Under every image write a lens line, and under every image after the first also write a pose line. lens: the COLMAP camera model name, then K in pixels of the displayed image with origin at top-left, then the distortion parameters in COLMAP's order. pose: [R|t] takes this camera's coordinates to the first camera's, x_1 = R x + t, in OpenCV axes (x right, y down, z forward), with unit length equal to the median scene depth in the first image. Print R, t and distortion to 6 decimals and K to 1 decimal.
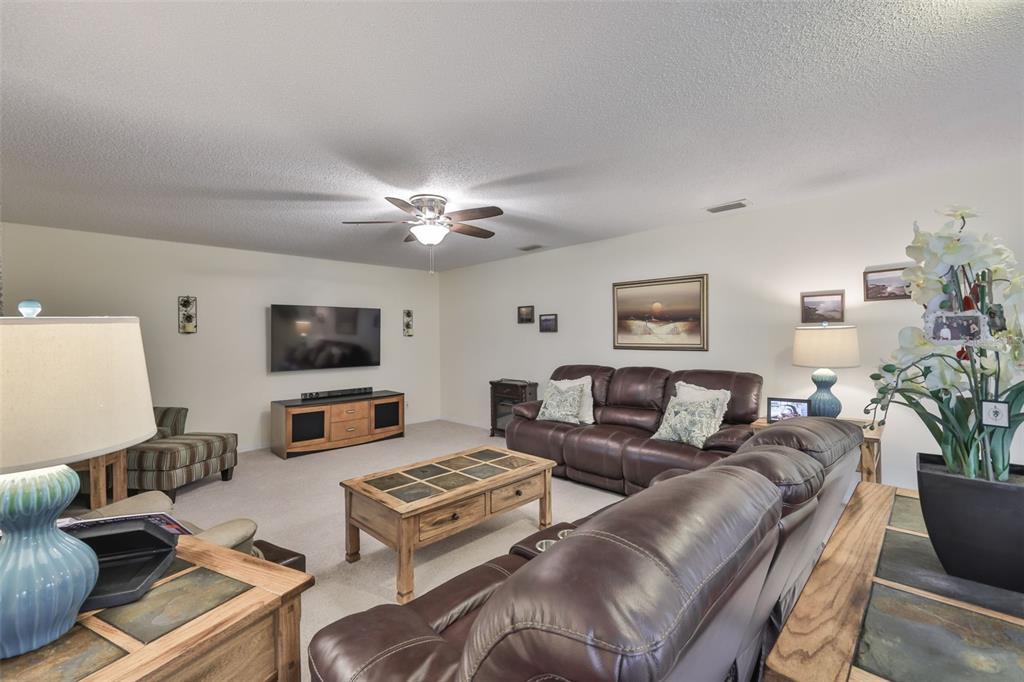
lens RADIAL K [[435.1, 0, 506.6], [0, 435.1, 340.4], [0, 0, 1]] dist [0.004169, -0.000254]
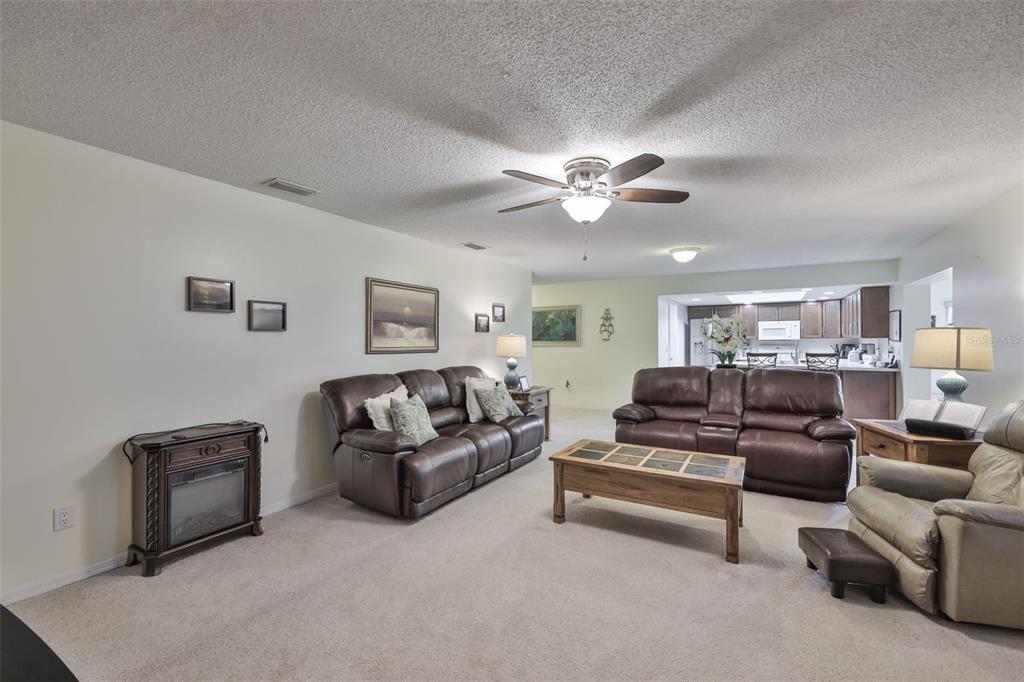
lens RADIAL K [[435.1, 0, 510.6], [0, 435.1, 341.9], [0, 0, 1]] dist [0.004169, -0.000254]
pose [[-0.260158, 0.002749, 0.965562, -0.709350], [0.007741, 0.999970, -0.000761, -0.001892], [-0.965535, 0.007277, -0.260171, 1.036992]]
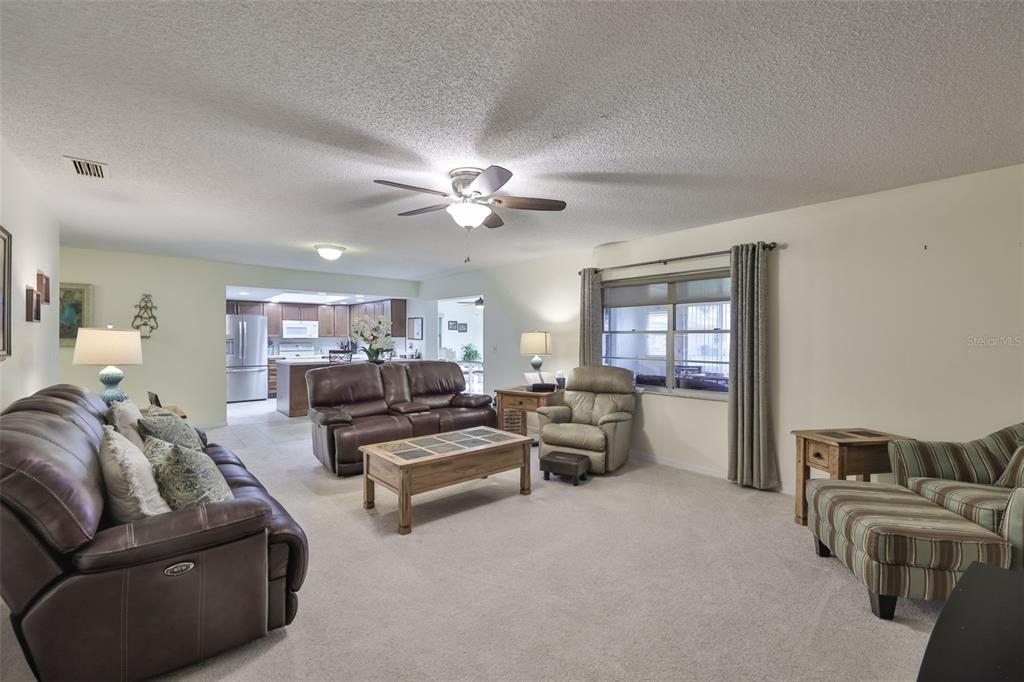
lens RADIAL K [[435.1, 0, 517.2], [0, 435.1, 337.2], [0, 0, 1]] dist [0.004169, -0.000254]
pose [[-0.998153, 0.004929, 0.060549, -0.249210], [0.004930, 0.999988, -0.000130, -0.003373], [-0.060549, 0.000169, -0.998165, 1.428649]]
